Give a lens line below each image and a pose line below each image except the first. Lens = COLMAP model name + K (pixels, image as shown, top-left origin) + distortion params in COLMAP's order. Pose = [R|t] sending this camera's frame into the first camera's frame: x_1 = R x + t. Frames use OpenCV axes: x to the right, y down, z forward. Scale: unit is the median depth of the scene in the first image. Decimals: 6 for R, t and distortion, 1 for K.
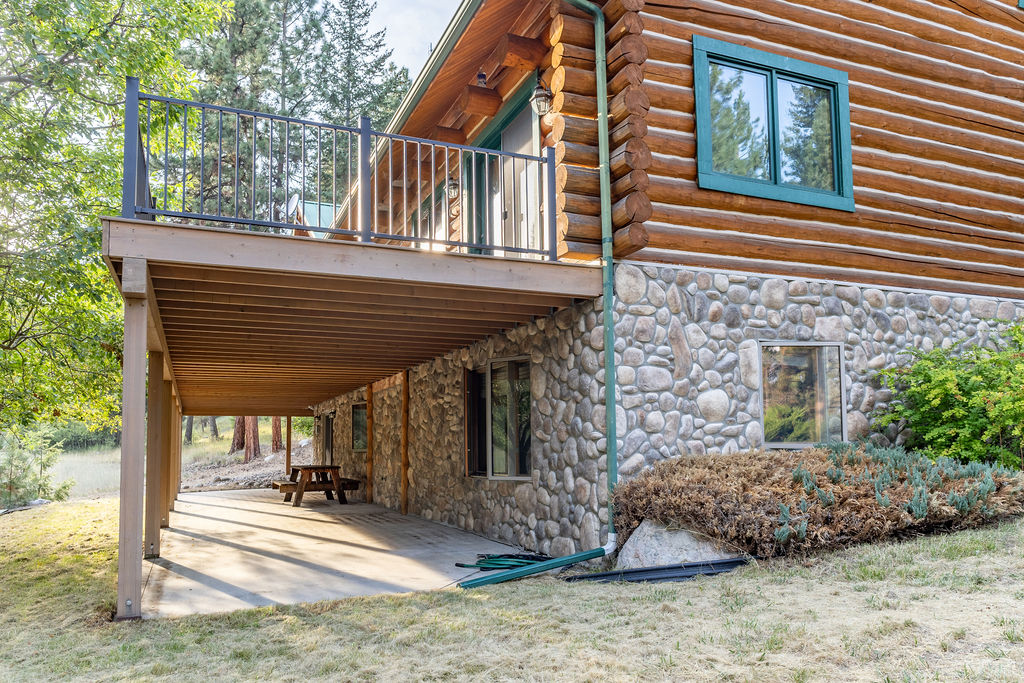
lens RADIAL K [[730.2, 0, 521.9], [0, 730.2, 350.6], [0, 0, 1]] dist [-0.001175, -0.002092]
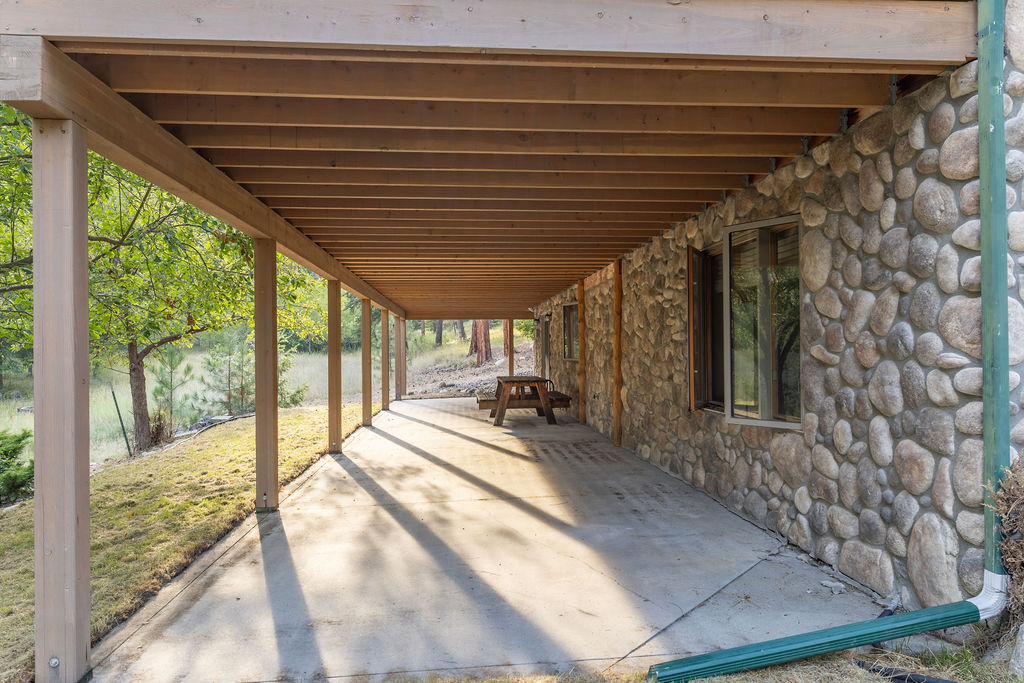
lens RADIAL K [[730.2, 0, 521.9], [0, 730.2, 350.6], [0, 0, 1]] dist [-0.001175, -0.002092]
pose [[0.945685, 0.003657, -0.325064, -0.008504], [0.040470, 0.990834, 0.128882, 0.030797], [0.322556, -0.135037, 0.936869, 0.388810]]
